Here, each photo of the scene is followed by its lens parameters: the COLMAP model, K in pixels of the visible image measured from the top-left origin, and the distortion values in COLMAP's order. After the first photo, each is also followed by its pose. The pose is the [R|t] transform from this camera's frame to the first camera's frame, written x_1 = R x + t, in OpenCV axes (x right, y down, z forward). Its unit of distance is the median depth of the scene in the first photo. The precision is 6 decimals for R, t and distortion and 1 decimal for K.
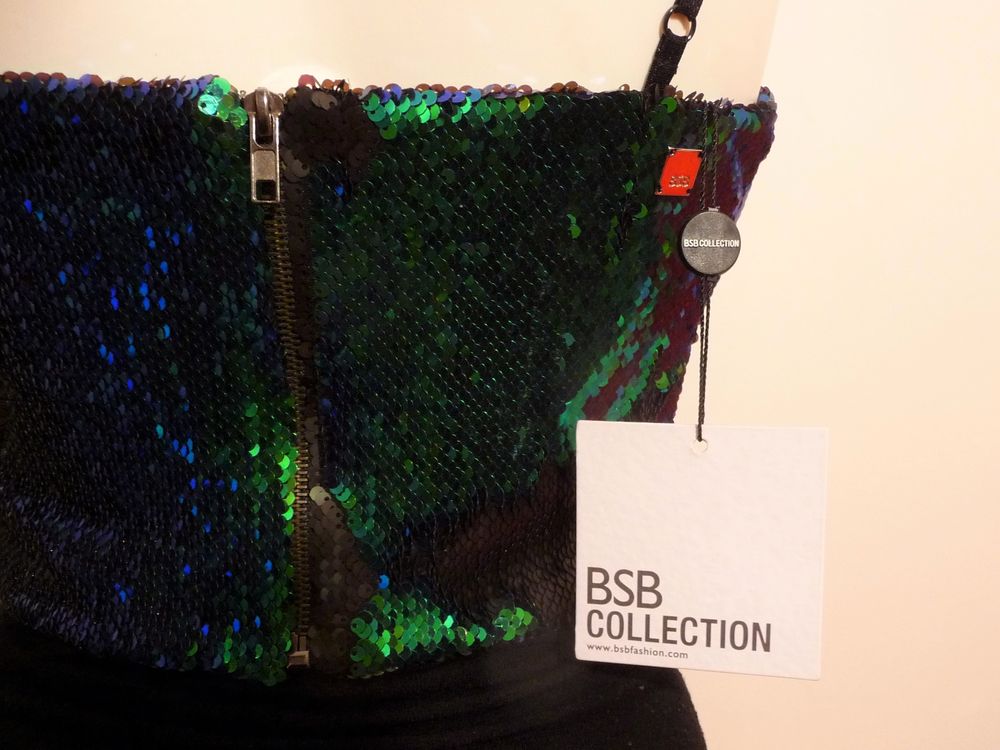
lens RADIAL K [[813.6, 0, 500.0], [0, 813.6, 375.0], [0, 0, 1]] dist [0.148964, 0.001055]
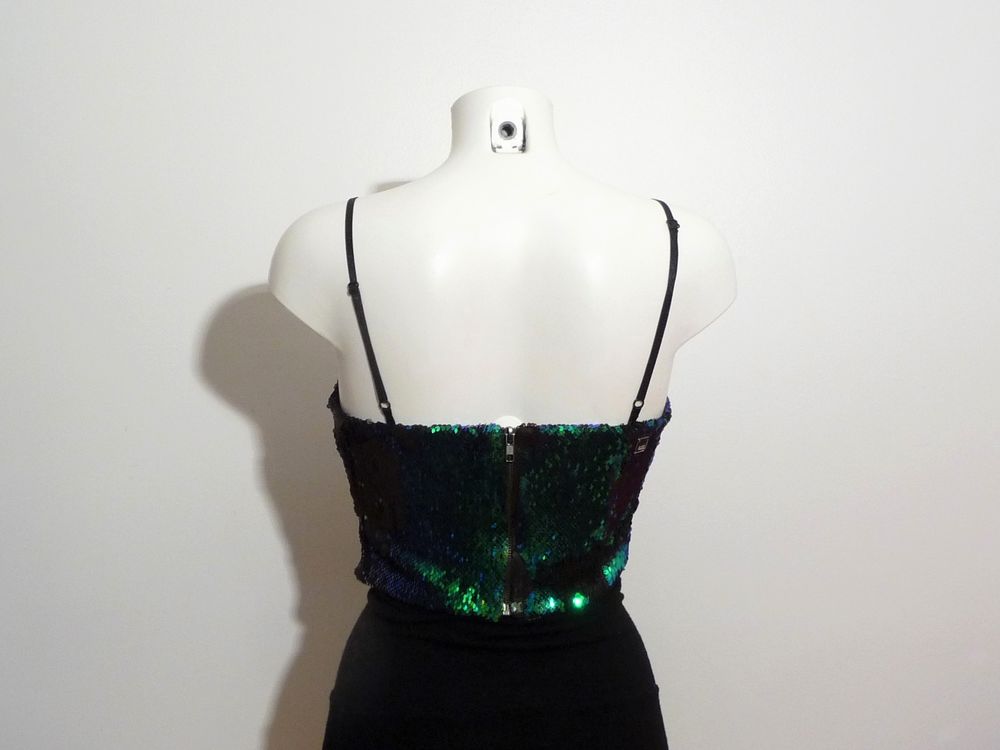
lens RADIAL K [[813.6, 0, 500.0], [0, 813.6, 375.0], [0, 0, 1]] dist [0.148964, 0.001055]
pose [[0.996567, 0.025825, 0.078663, -0.543157], [-0.023272, 0.999178, -0.033206, -0.411148], [-0.079456, 0.031262, 0.996348, -1.989225]]
